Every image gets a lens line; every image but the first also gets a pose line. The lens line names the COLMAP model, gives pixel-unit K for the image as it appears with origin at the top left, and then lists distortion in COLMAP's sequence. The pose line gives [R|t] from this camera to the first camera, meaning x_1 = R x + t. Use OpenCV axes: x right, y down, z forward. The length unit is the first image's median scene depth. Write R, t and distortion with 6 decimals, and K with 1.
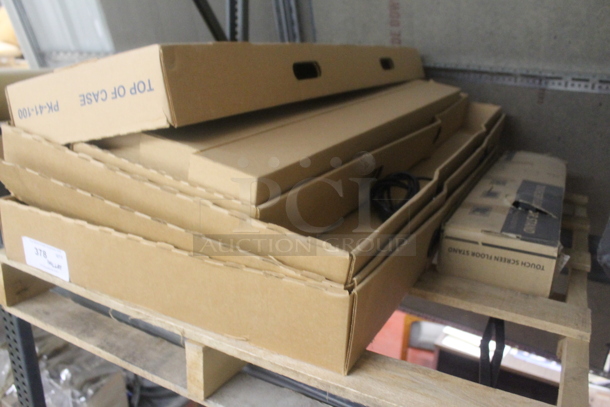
lens RADIAL K [[507.6, 0, 307.1], [0, 507.6, 204.3], [0, 0, 1]] dist [-0.140207, 0.078972]
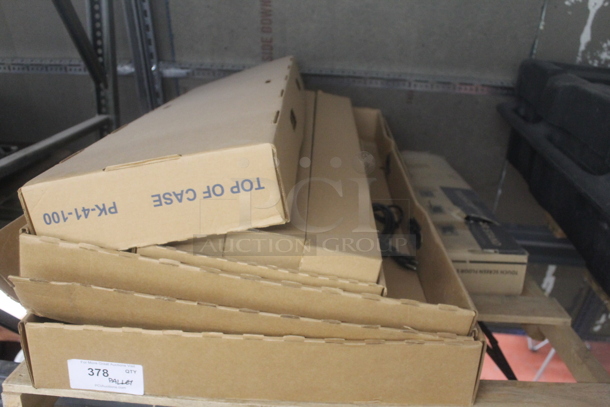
lens RADIAL K [[551.4, 0, 306.5], [0, 551.4, 209.3], [0, 0, 1]] dist [-0.128489, 0.060227]
pose [[0.897431, -0.150081, 0.414842, -0.596477], [0.126618, 0.988416, 0.083674, -0.232719], [-0.422594, -0.022565, 0.906038, -0.012922]]
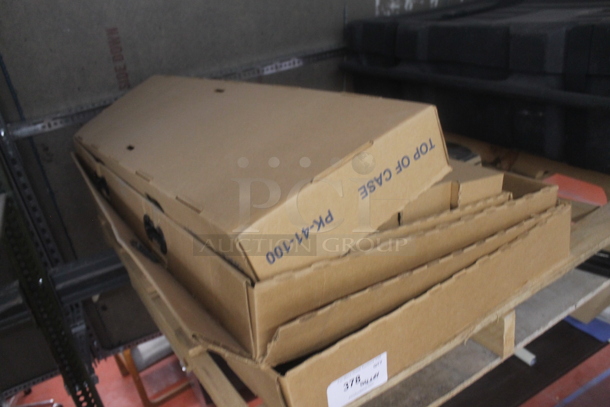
lens RADIAL K [[507.6, 0, 305.0], [0, 507.6, 203.0], [0, 0, 1]] dist [-0.140207, 0.078972]
pose [[0.493115, -0.441628, 0.749535, -1.161931], [0.436959, 0.870738, 0.225569, -0.430865], [-0.752266, 0.216284, 0.622347, 0.477874]]
